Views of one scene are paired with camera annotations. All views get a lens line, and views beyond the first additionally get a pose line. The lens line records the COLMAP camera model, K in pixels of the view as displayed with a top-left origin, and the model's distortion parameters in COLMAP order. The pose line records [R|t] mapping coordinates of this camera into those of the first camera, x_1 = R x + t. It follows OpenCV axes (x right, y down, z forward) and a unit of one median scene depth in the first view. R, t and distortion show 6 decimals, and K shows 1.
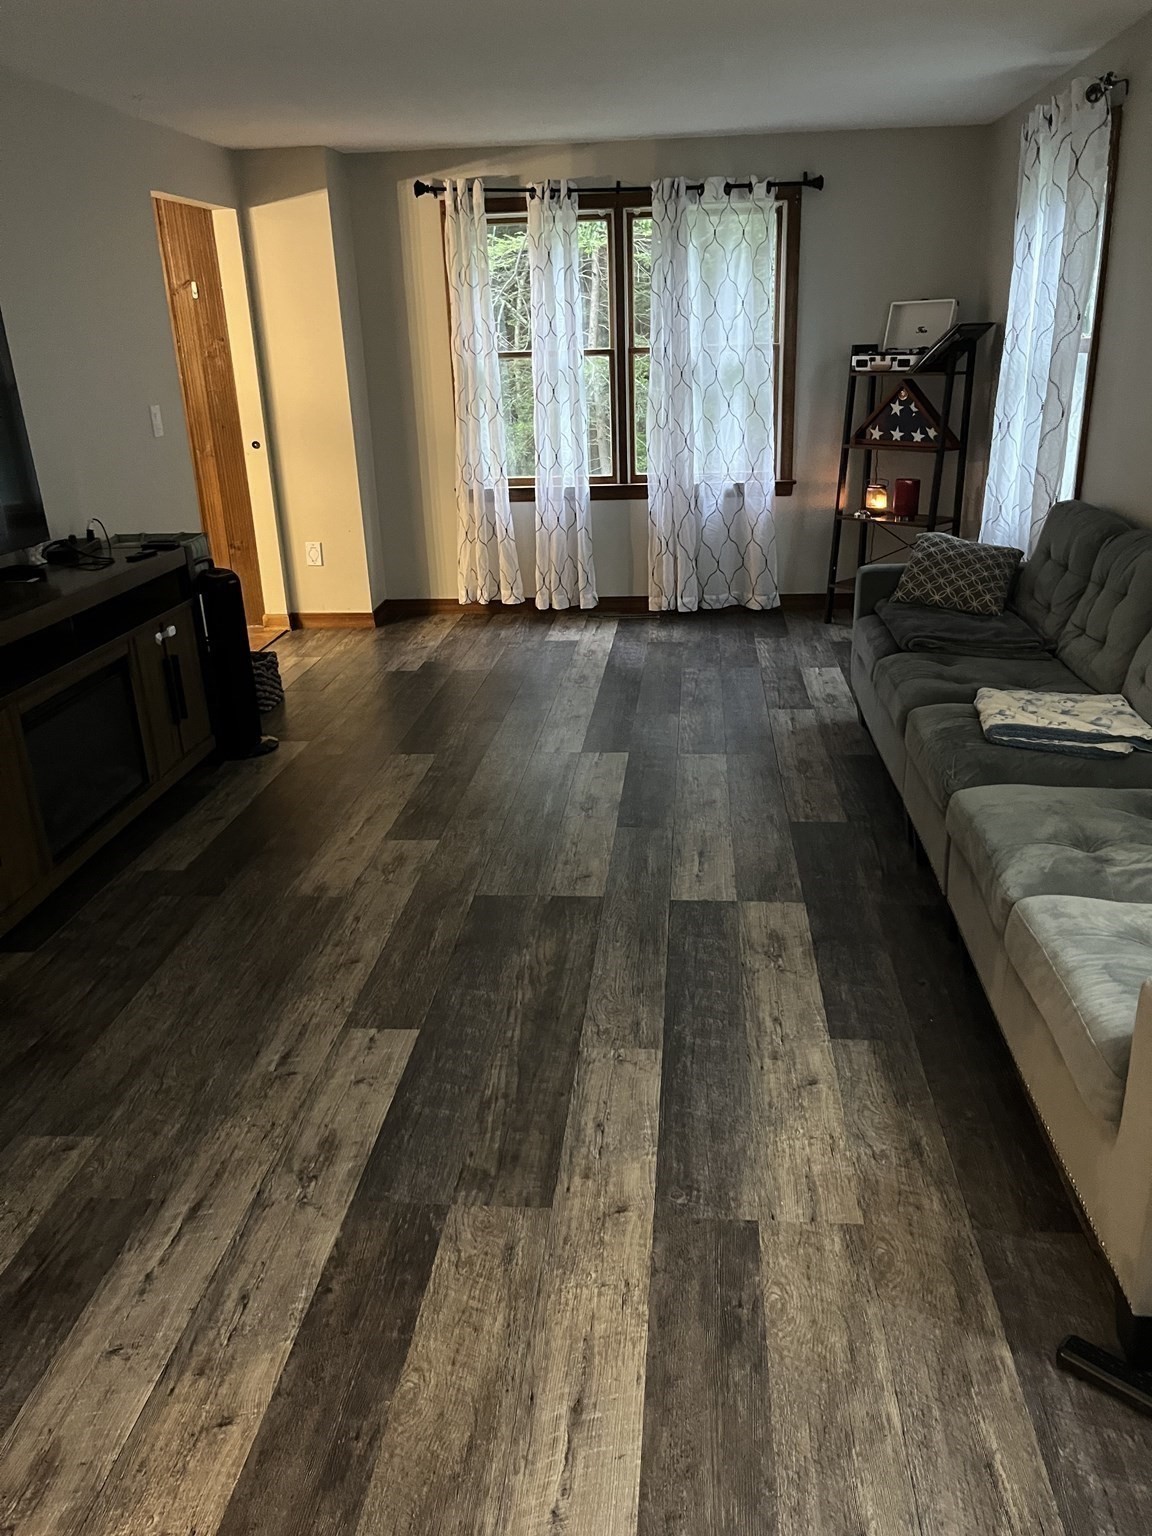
lens RADIAL K [[1155.9, 0, 578.3], [0, 1155.9, 770.2], [0, 0, 1]] dist [-0.000981, 0.000311]
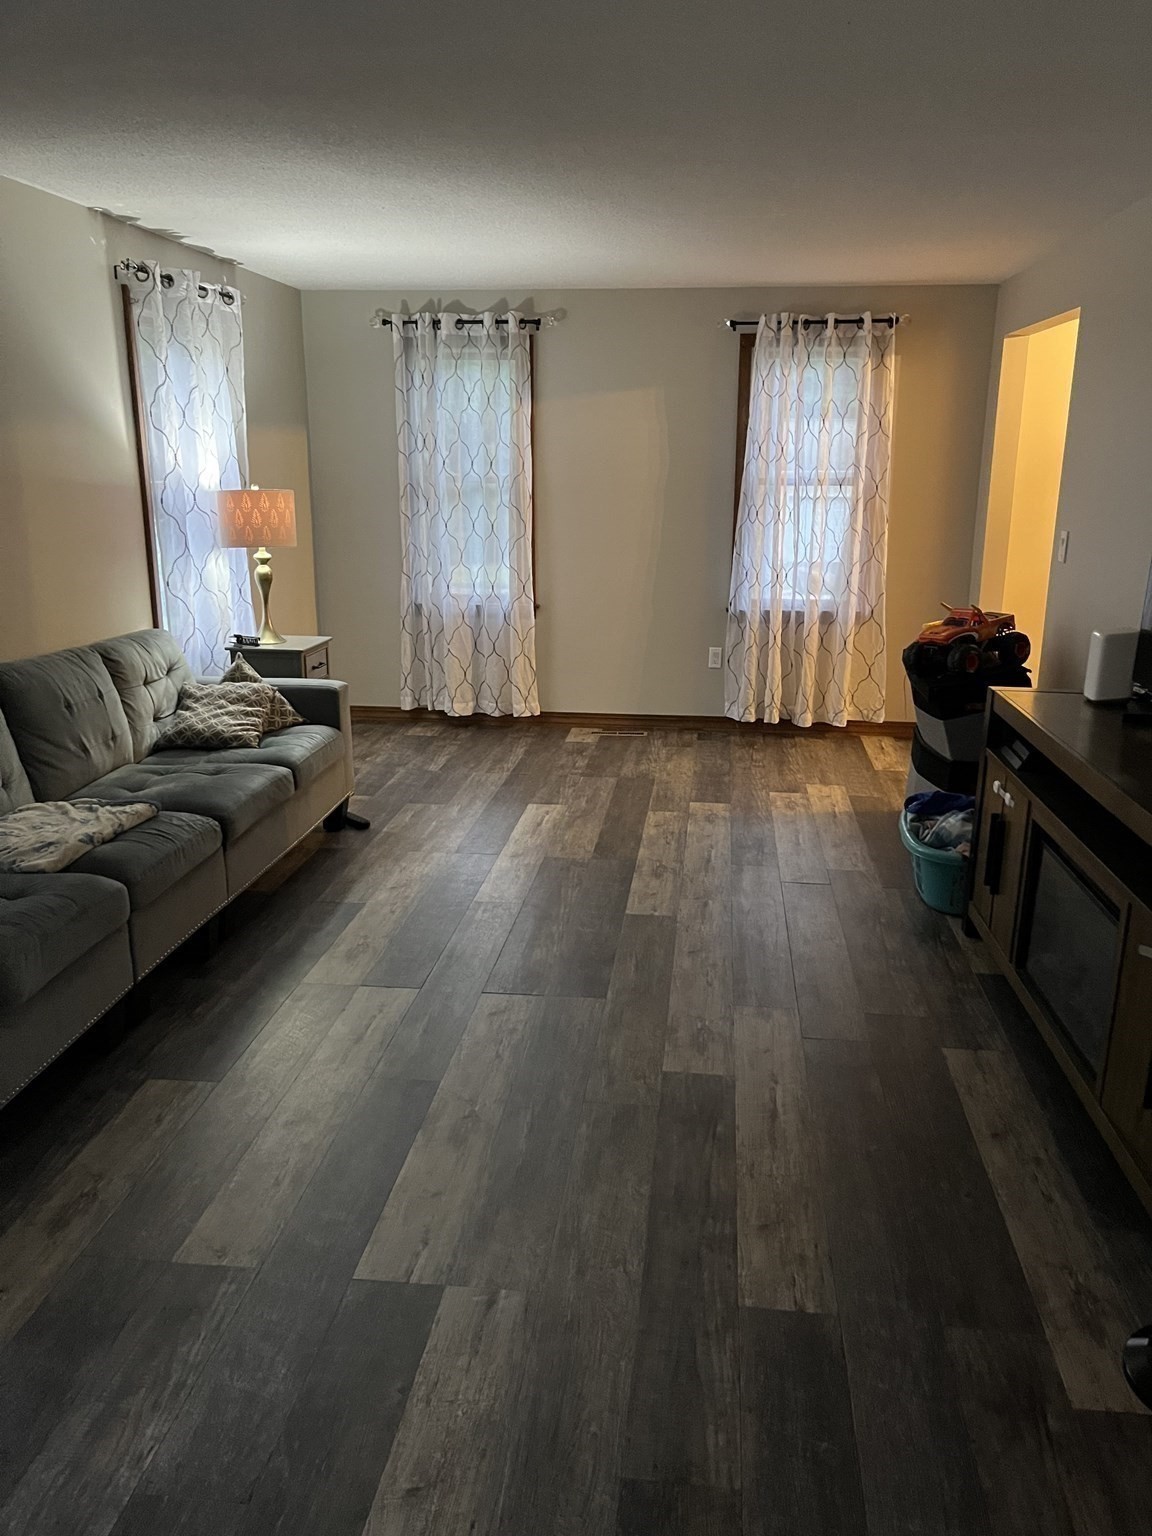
lens RADIAL K [[1155.9, 0, 576.8], [0, 1155.9, 770.8], [0, 0, 1]] dist [-0.000981, 0.000311]
pose [[-0.999477, 0.014211, 0.029062, -0.137863], [0.028300, 0.819317, 0.572641, -0.926005], [-0.015673, 0.573164, -0.819291, 2.465120]]
